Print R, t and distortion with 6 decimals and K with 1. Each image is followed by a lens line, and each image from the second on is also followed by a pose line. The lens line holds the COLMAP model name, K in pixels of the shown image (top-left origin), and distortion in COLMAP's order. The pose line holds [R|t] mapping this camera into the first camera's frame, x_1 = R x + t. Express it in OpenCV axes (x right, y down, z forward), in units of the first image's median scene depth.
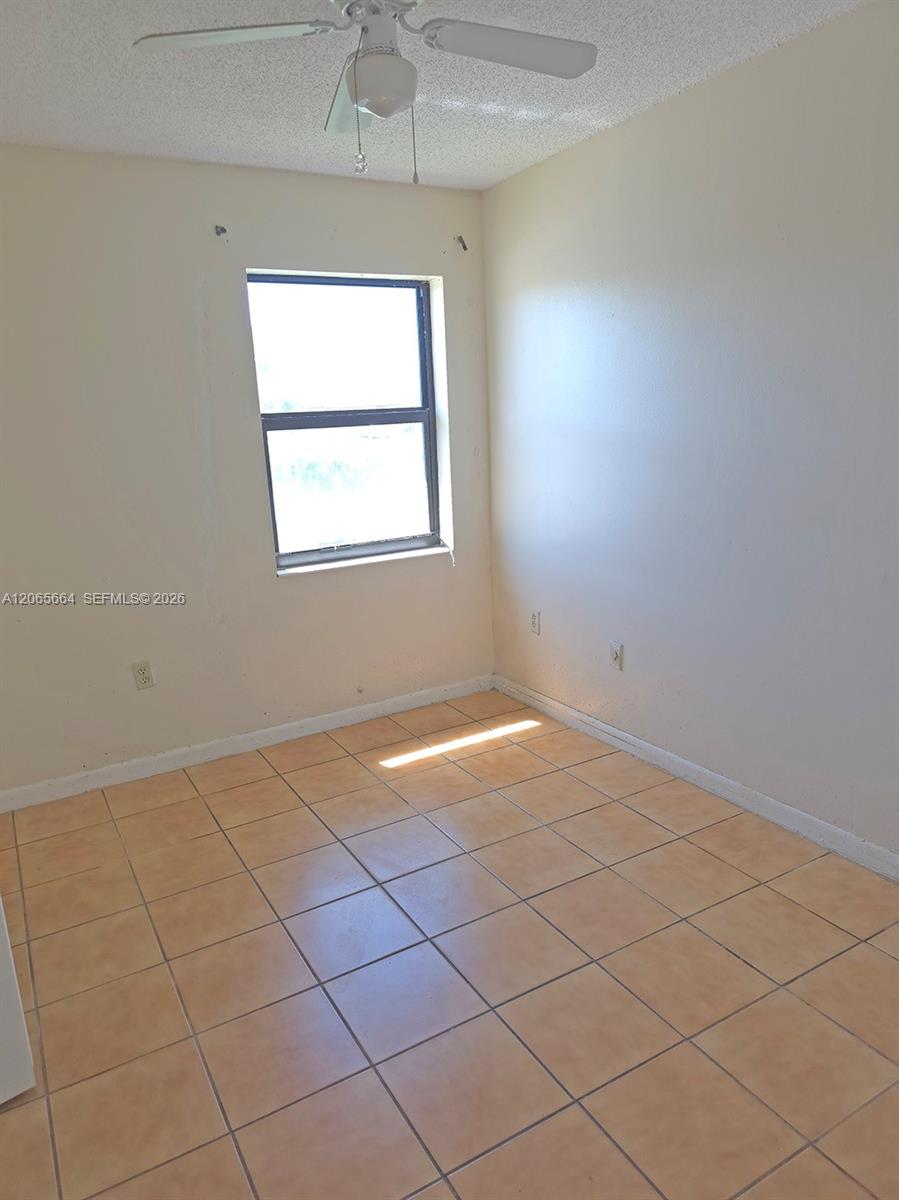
lens RADIAL K [[803.4, 0, 443.2], [0, 803.4, 624.9], [0, 0, 1]] dist [0.296041, -0.349397]
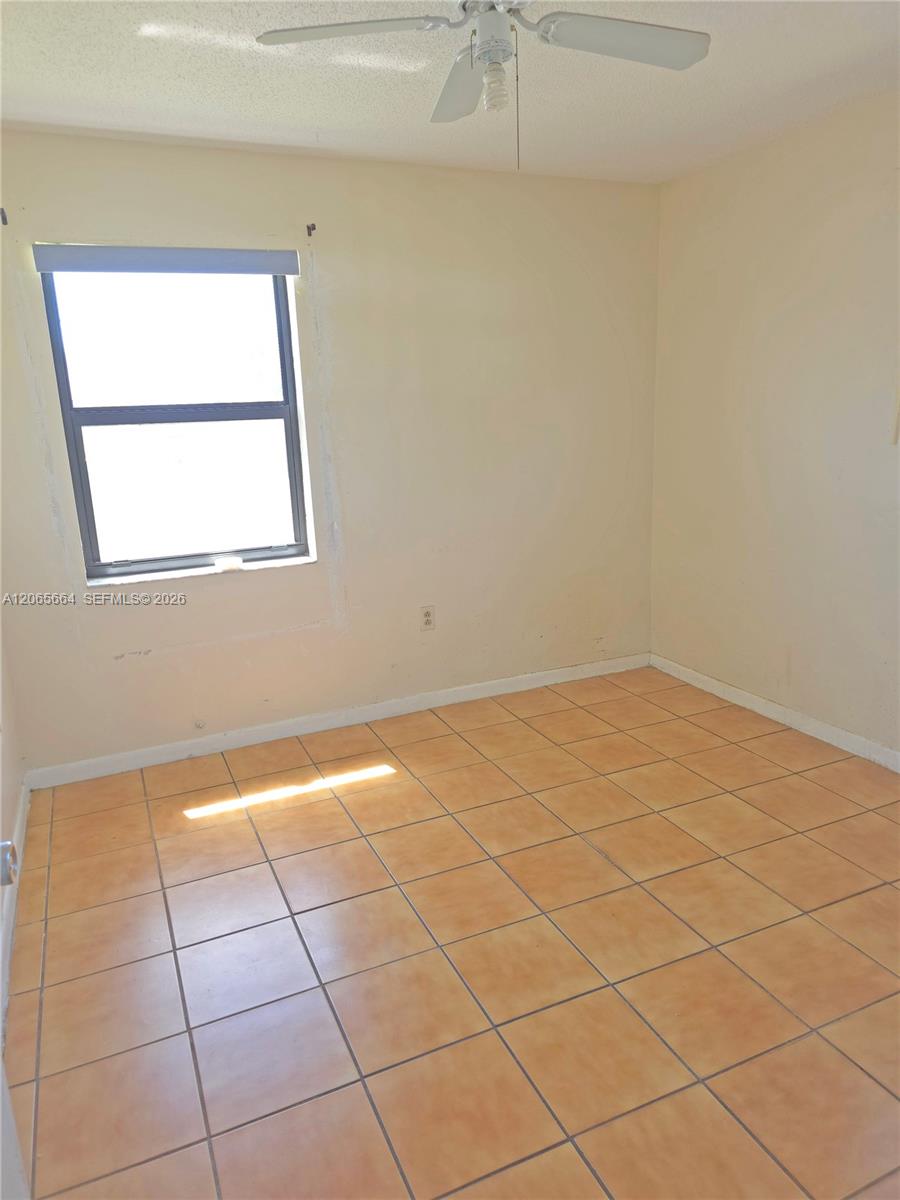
lens RADIAL K [[819.7, 0, 450.0], [0, 819.7, 600.0], [0, 0, 1]] dist [0.075224, -0.000241]
pose [[0.994429, 0.036025, -0.099061, 0.249307], [-0.037410, 0.999226, -0.012164, -0.047073], [0.098546, 0.015802, 0.995007, 0.131181]]
